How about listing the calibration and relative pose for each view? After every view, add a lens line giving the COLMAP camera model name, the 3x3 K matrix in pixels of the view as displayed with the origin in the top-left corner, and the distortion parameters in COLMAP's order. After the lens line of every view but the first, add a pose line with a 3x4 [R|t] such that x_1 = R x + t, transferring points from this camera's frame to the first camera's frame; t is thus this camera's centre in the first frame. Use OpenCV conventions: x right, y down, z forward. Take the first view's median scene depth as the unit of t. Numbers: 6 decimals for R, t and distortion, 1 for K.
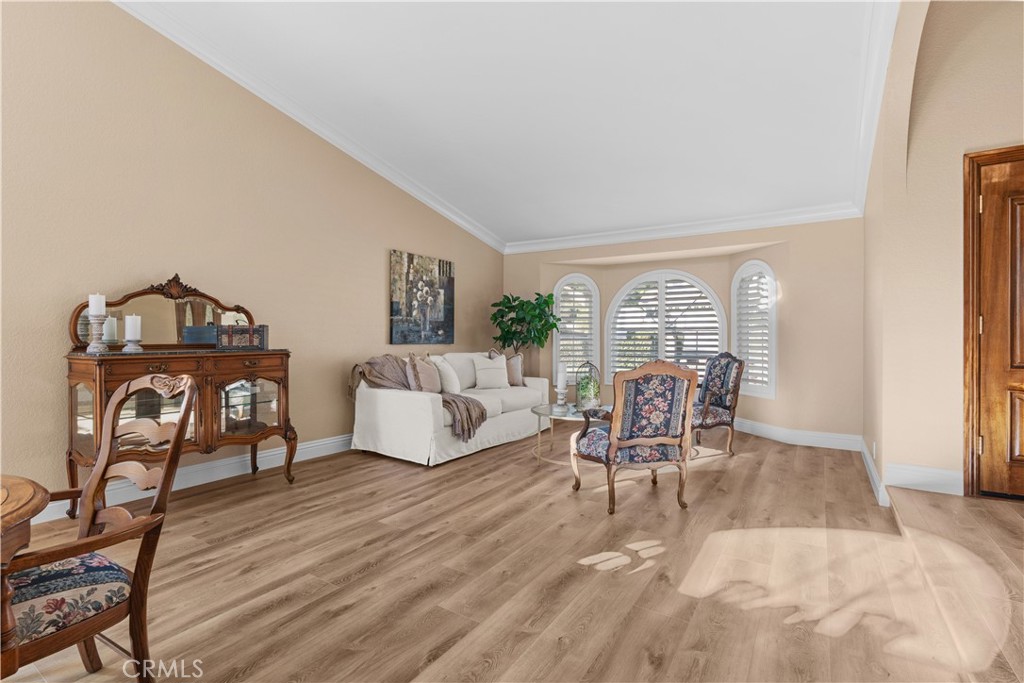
lens RADIAL K [[464.5, 0, 511.9], [0, 464.5, 342.6], [0, 0, 1]] dist [-0.000244, 0.000551]
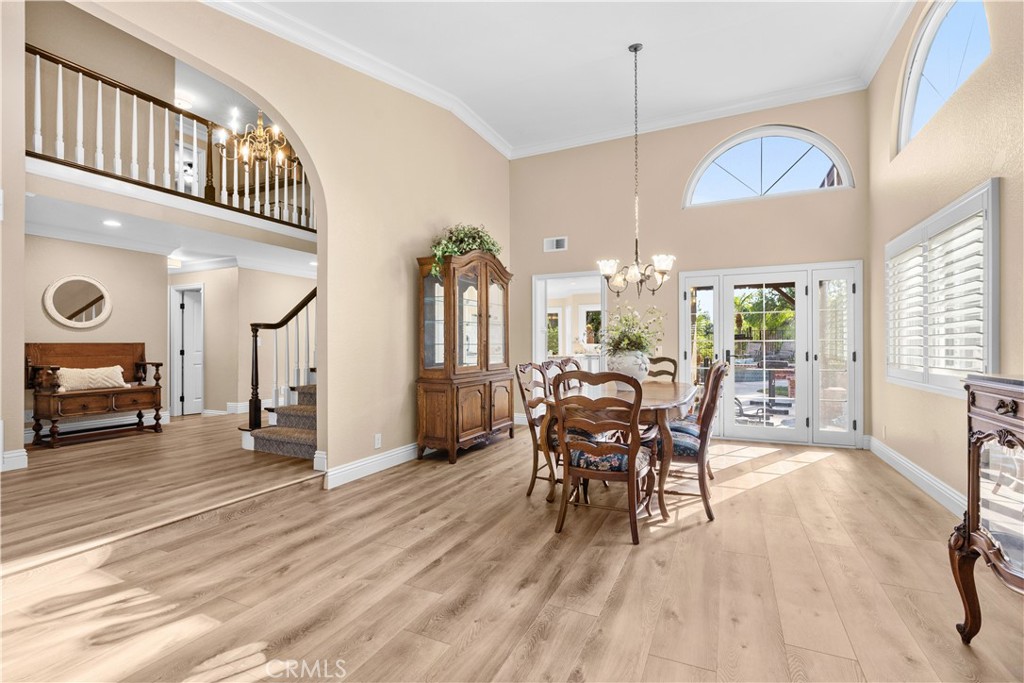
lens RADIAL K [[464.5, 0, 511.9], [0, 464.5, 342.6], [0, 0, 1]] dist [-0.000244, 0.000551]
pose [[-0.991731, 0.003453, -0.128285, -0.118072], [0.002653, 0.999976, 0.006410, -0.023396], [0.128304, 0.006016, -0.991717, 1.353744]]
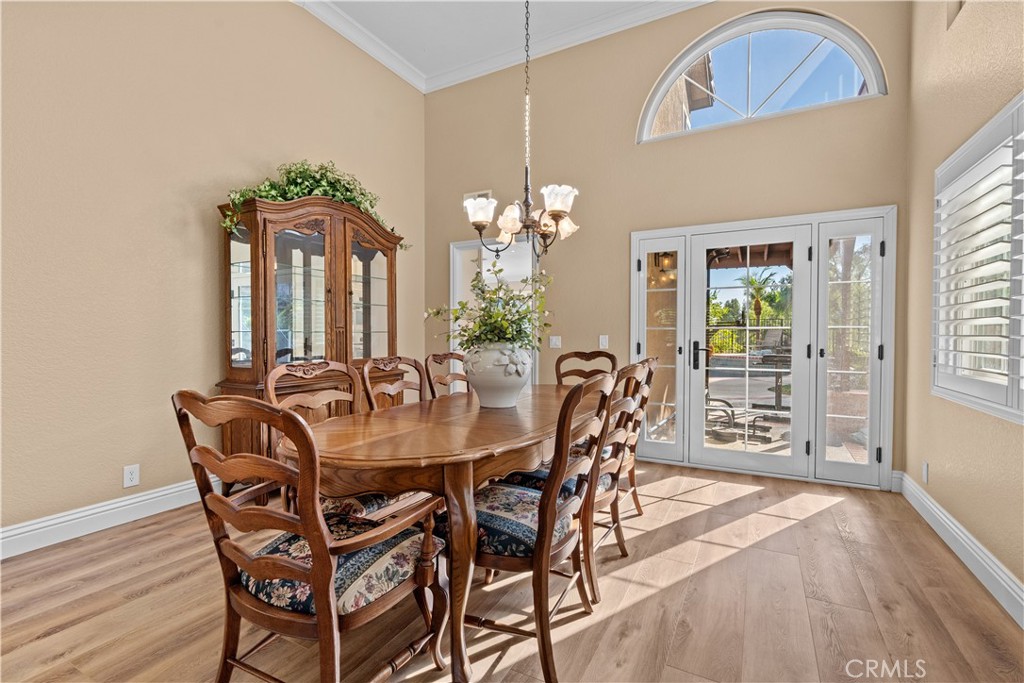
lens RADIAL K [[459.3, 0, 512.0], [0, 459.3, 341.5], [0, 0, 1]] dist [-0.000704, 0.000332]
pose [[-0.997451, 0.001905, -0.071335, -0.590227], [-0.000067, 0.999618, 0.027632, -0.014596], [0.071361, 0.027567, -0.997070, 0.891633]]
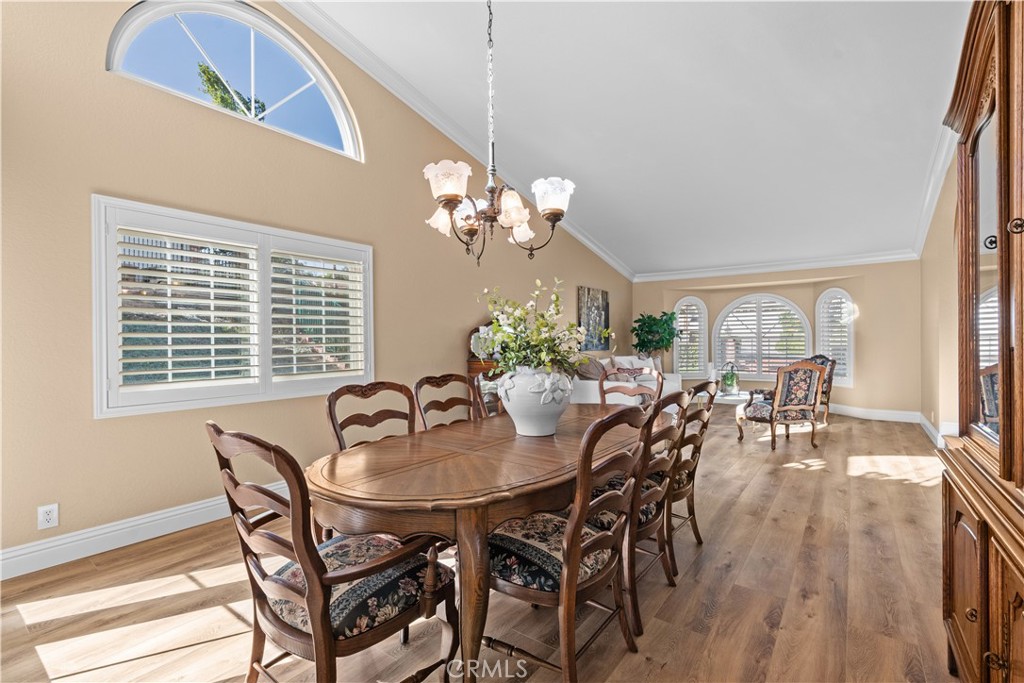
lens RADIAL K [[445.5, 0, 515.5], [0, 445.5, 345.9], [0, 0, 1]] dist [-0.001420, -0.000148]
pose [[0.997808, -0.007474, -0.065748, -0.605094], [0.007538, 0.999971, 0.000725, -0.022661], [0.065740, -0.001219, 0.997836, -0.681087]]
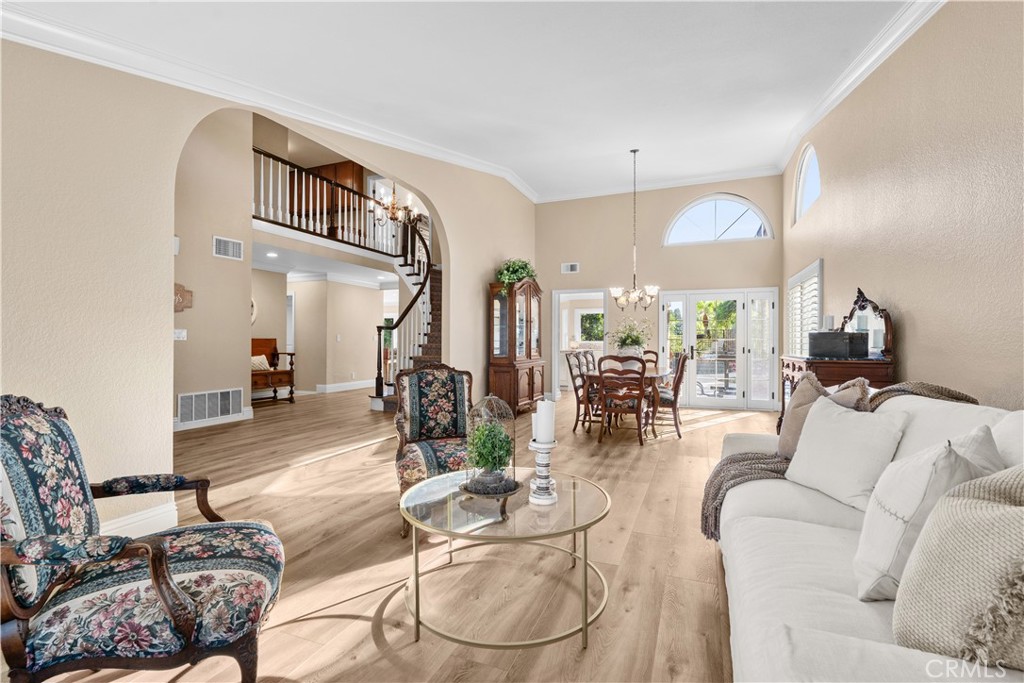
lens RADIAL K [[475.2, 0, 512.0], [0, 475.2, 341.5], [0, 0, 1]] dist [-0.000912, 0.000064]
pose [[-0.981488, -0.001432, -0.191520, 0.333337], [-0.003284, 0.999951, 0.009351, -0.027236], [0.191497, 0.009807, -0.981444, 2.115979]]
